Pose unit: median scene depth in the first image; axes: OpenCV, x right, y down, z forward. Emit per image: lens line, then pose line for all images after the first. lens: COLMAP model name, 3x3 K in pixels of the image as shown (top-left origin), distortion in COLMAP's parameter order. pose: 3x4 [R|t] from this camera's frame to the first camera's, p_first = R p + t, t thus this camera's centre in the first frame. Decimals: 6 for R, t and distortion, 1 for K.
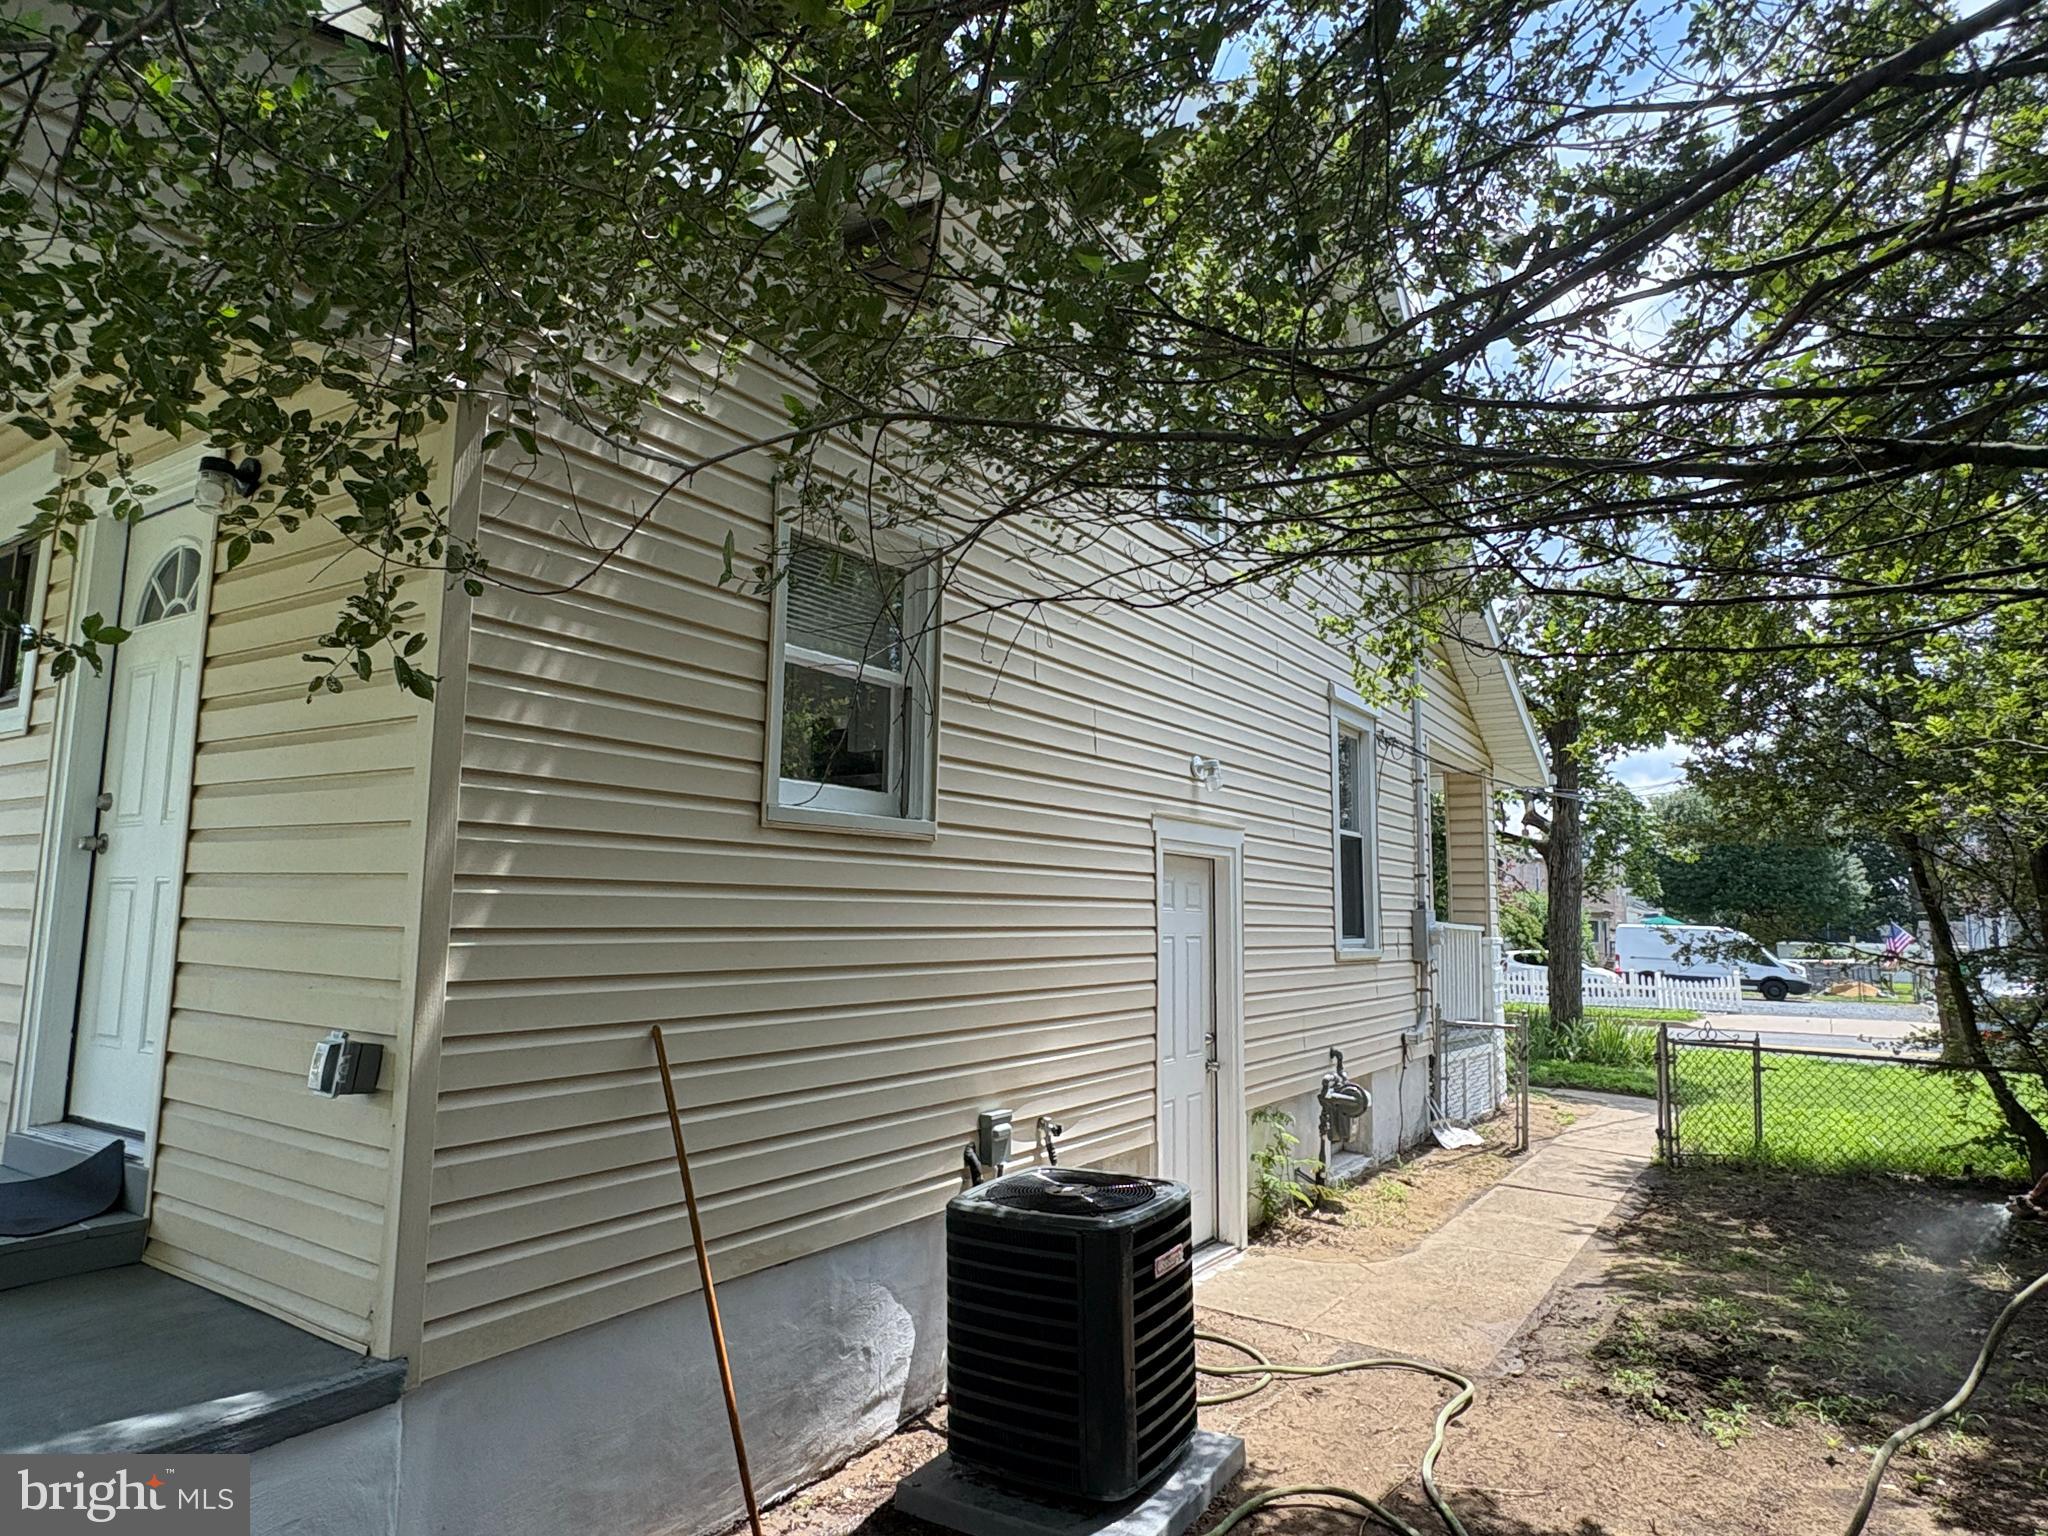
lens RADIAL K [[1197.8, 0, 1024.0], [0, 1197.8, 768.0], [0, 0, 1]] dist [-0.004511, -0.000389]
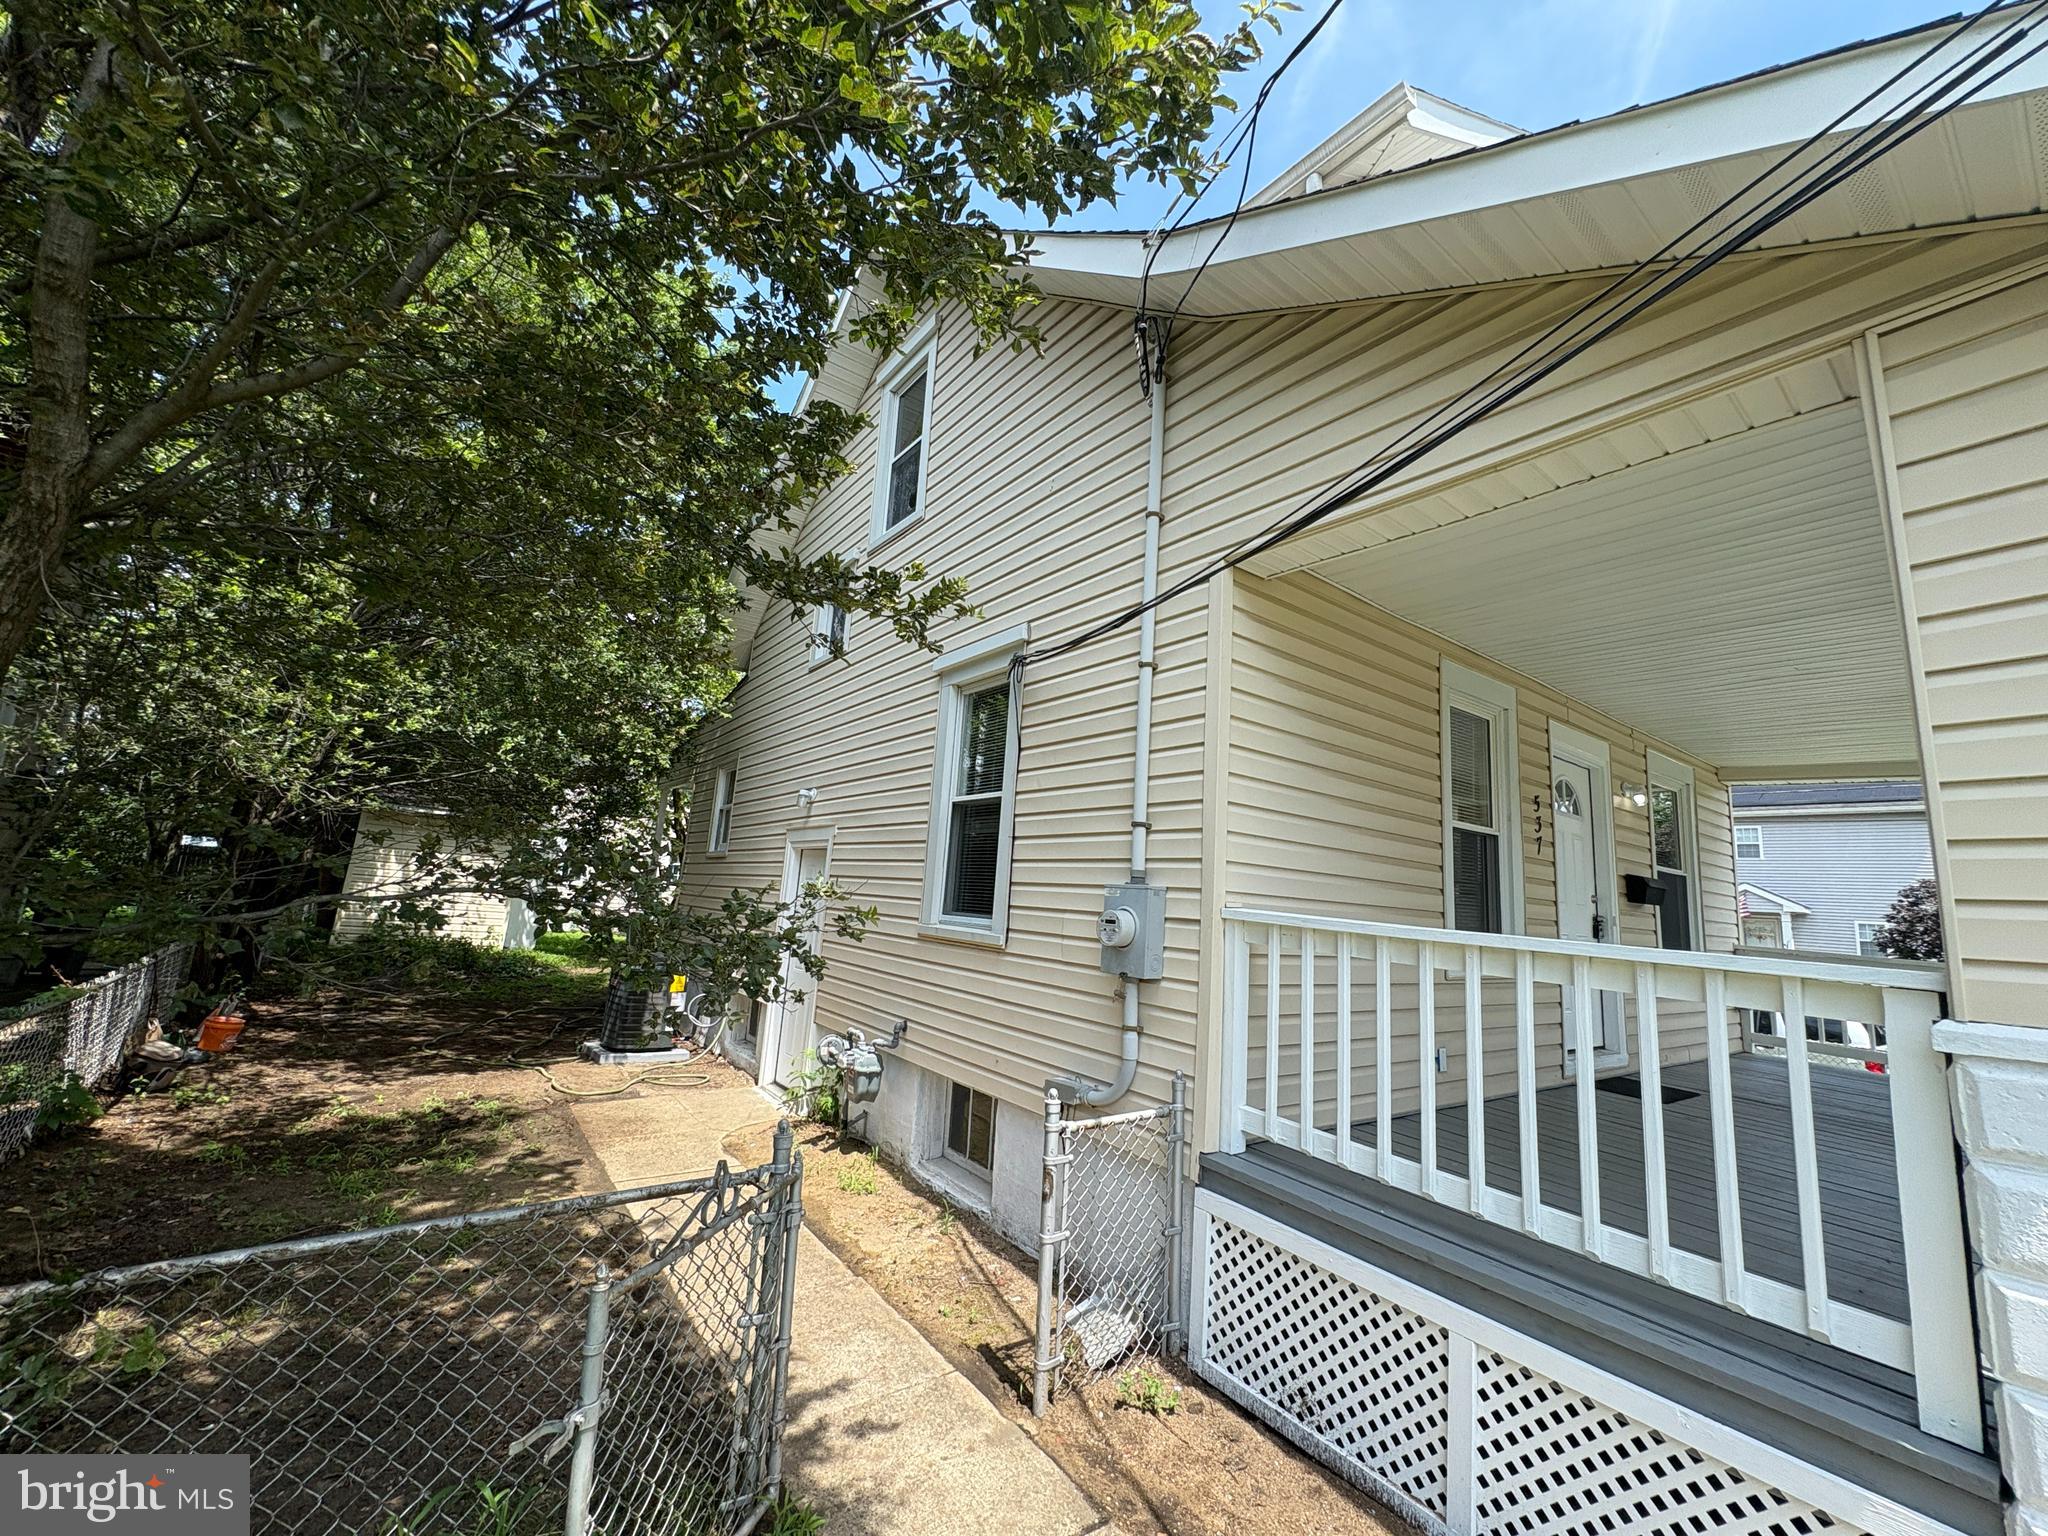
lens RADIAL K [[814.9, 0, 1027.7], [0, 814.9, 767.2], [0, 0, 1]] dist [-0.000391, 0.000280]
pose [[-0.339010, -0.190850, -0.921221, 1.131881], [0.044373, 0.974874, -0.218295, 0.229775], [0.939736, -0.114881, -0.322023, 1.705853]]
